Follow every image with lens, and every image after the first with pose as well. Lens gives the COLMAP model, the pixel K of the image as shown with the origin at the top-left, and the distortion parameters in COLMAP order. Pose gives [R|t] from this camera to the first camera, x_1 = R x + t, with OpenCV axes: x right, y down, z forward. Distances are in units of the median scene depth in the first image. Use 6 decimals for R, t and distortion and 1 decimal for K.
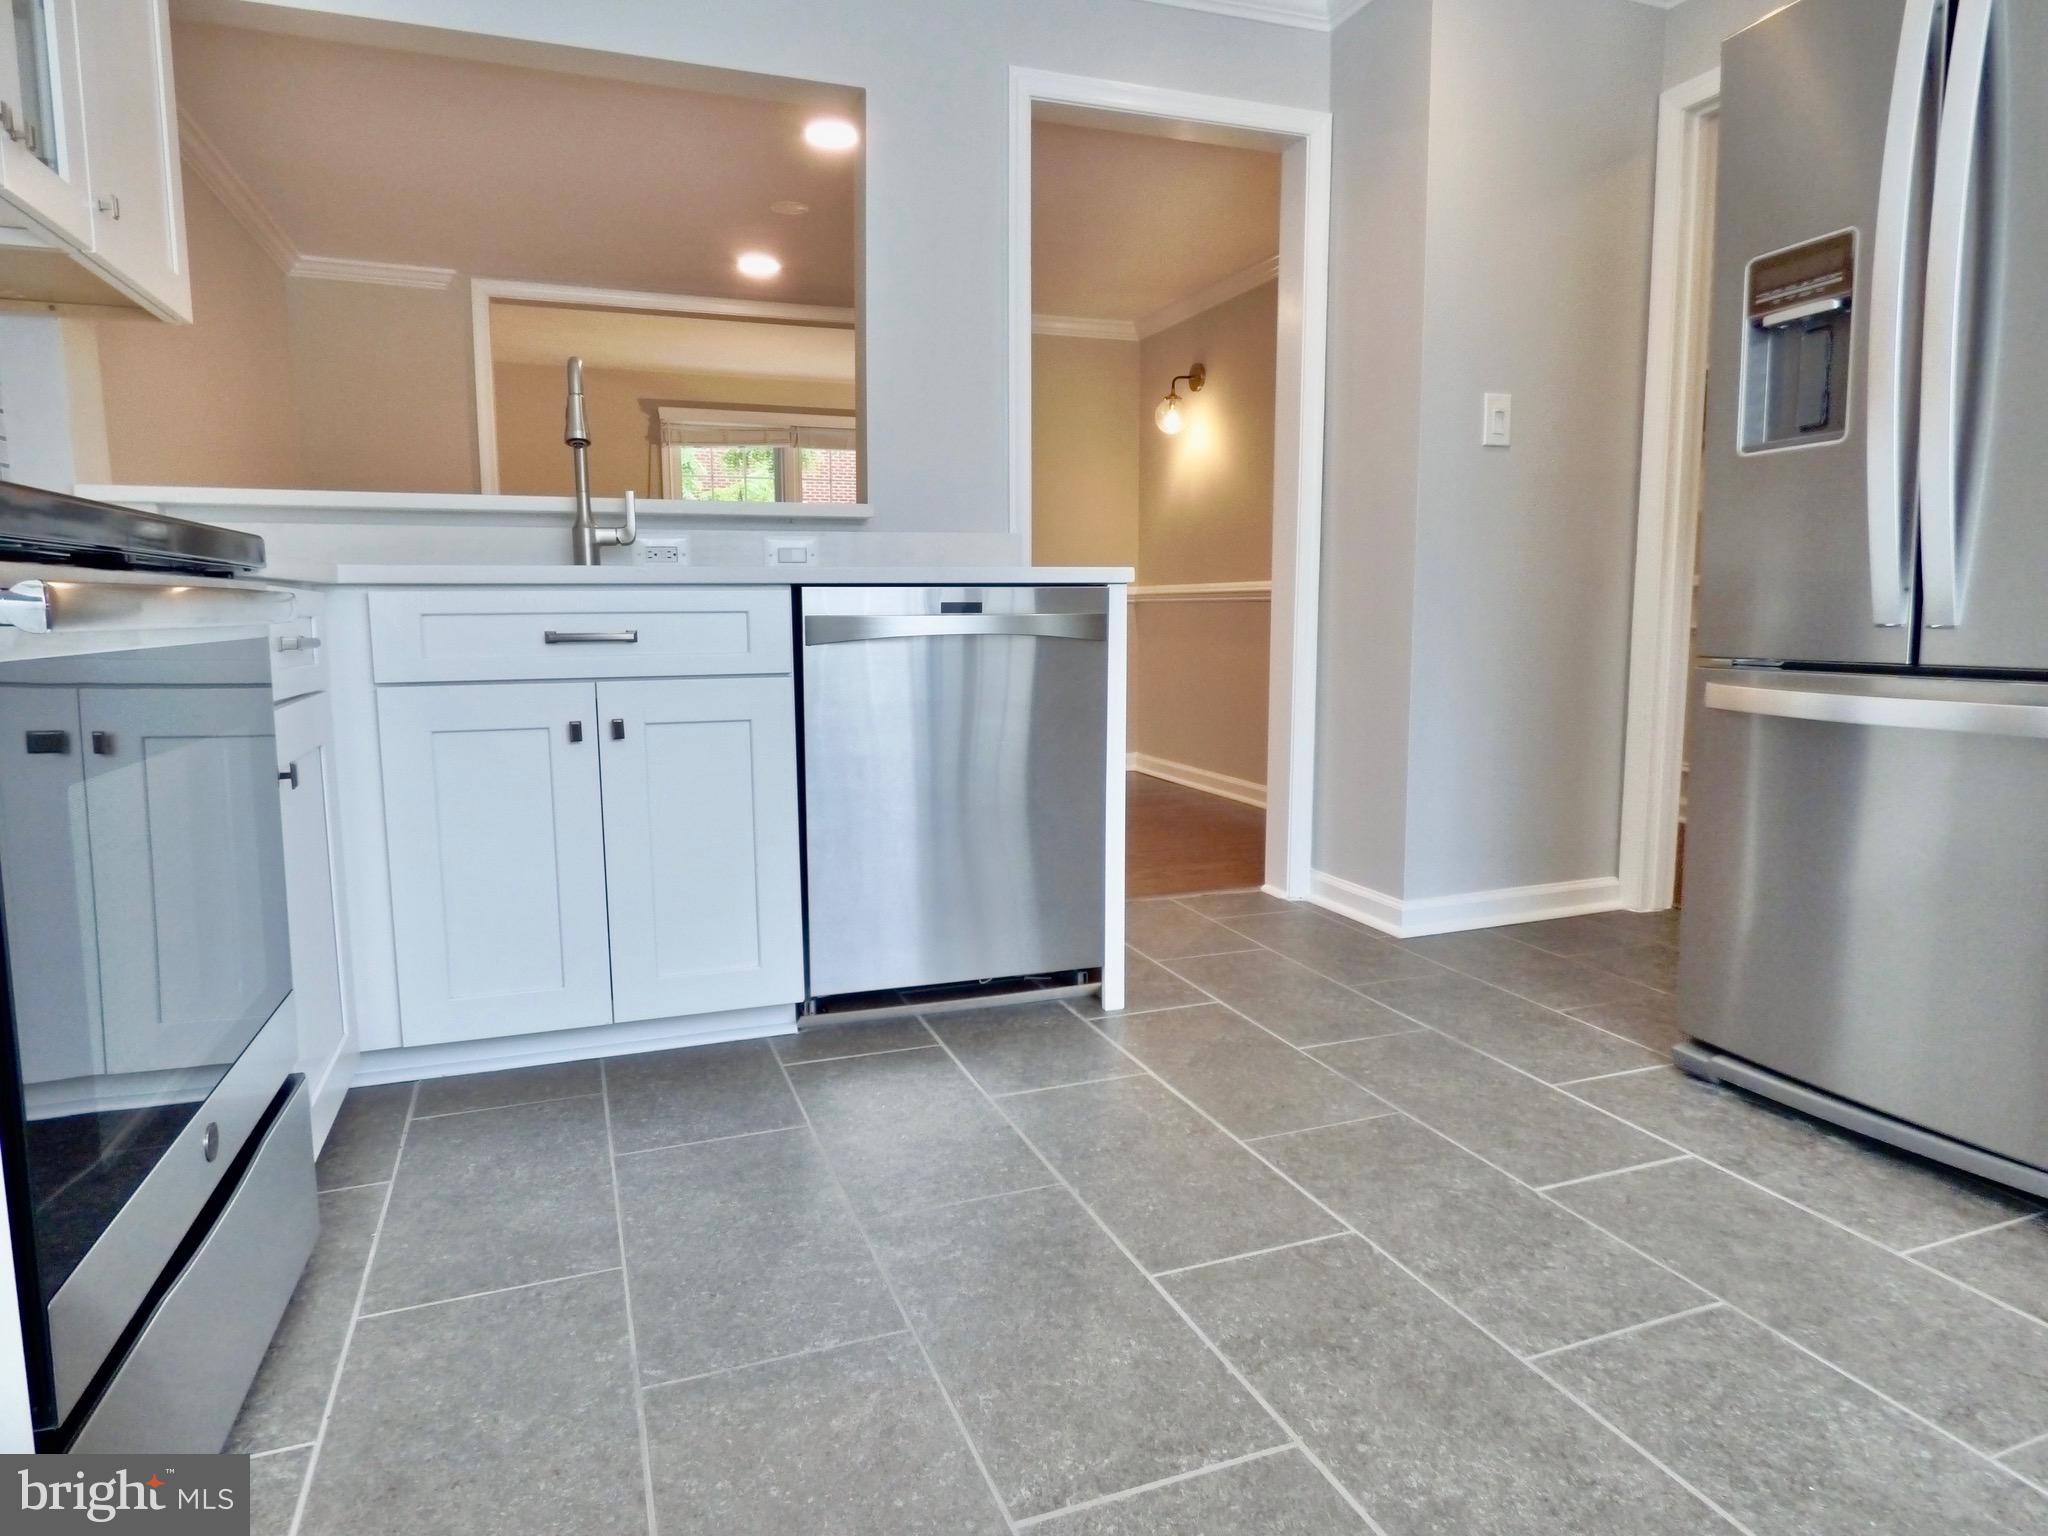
lens RADIAL K [[1220.9, 0, 1024.0], [0, 1220.9, 768.0], [0, 0, 1]] dist [-0.007172, -0.000001]
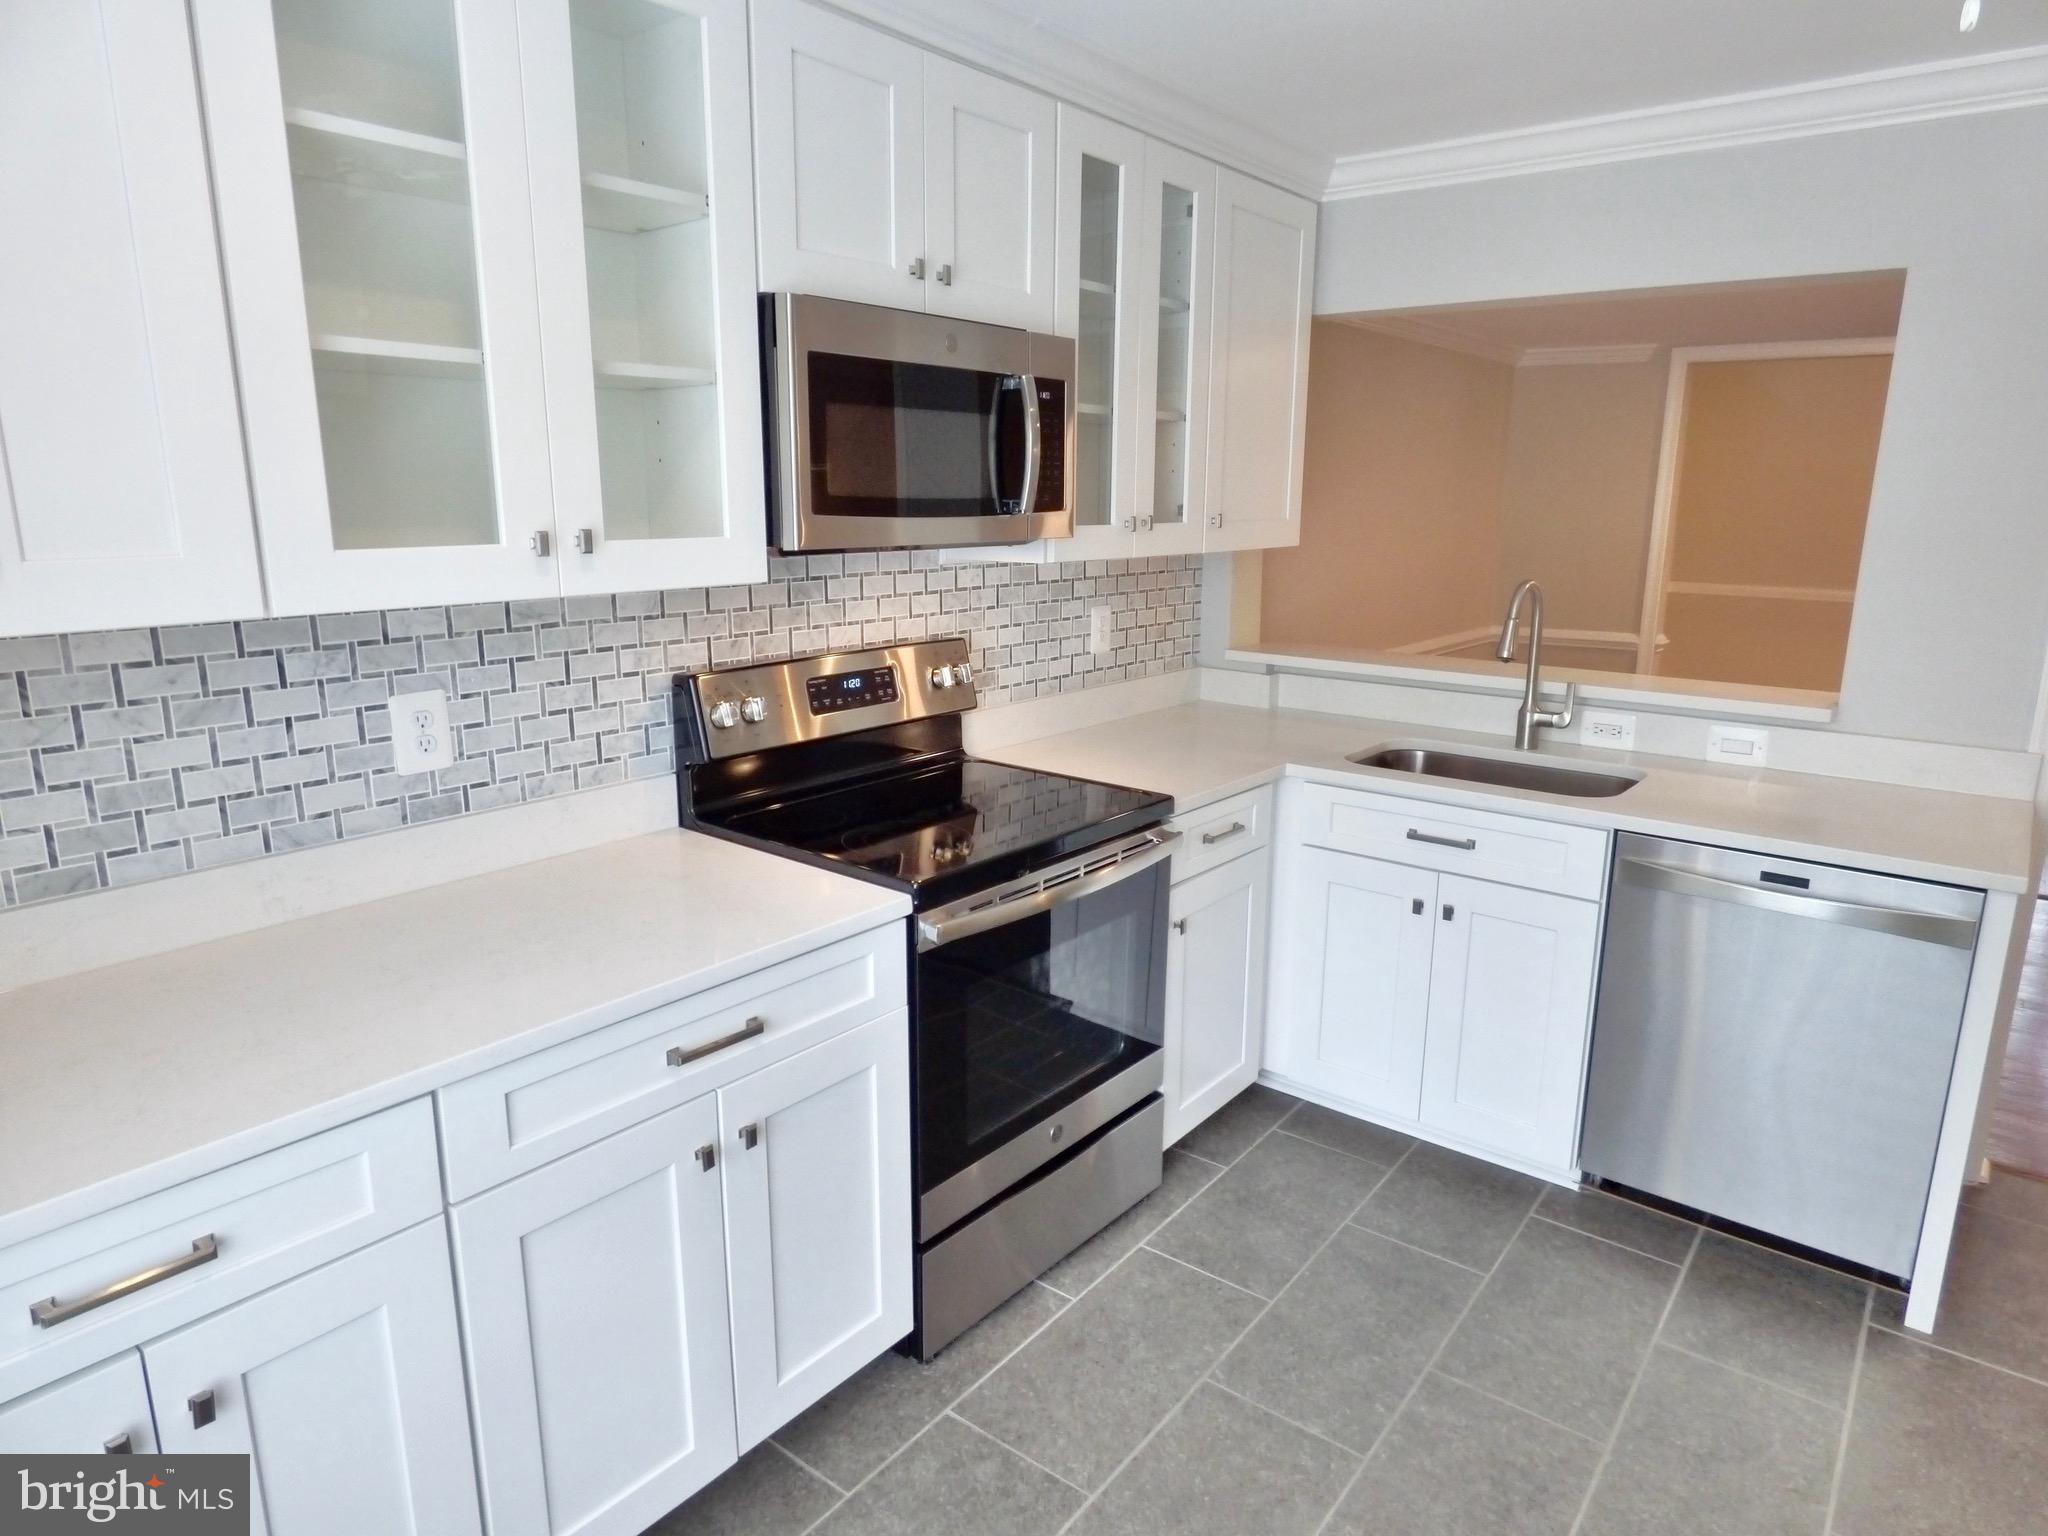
lens RADIAL K [[1217.9, 0, 1024.0], [0, 1217.9, 768.0], [0, 0, 1]] dist [-0.024285, 0.000704]
pose [[0.513915, 0.196739, -0.834976, 0.635355], [-0.122995, 0.980188, 0.155253, -0.434540], [0.848978, 0.022911, 0.527931, -0.072057]]
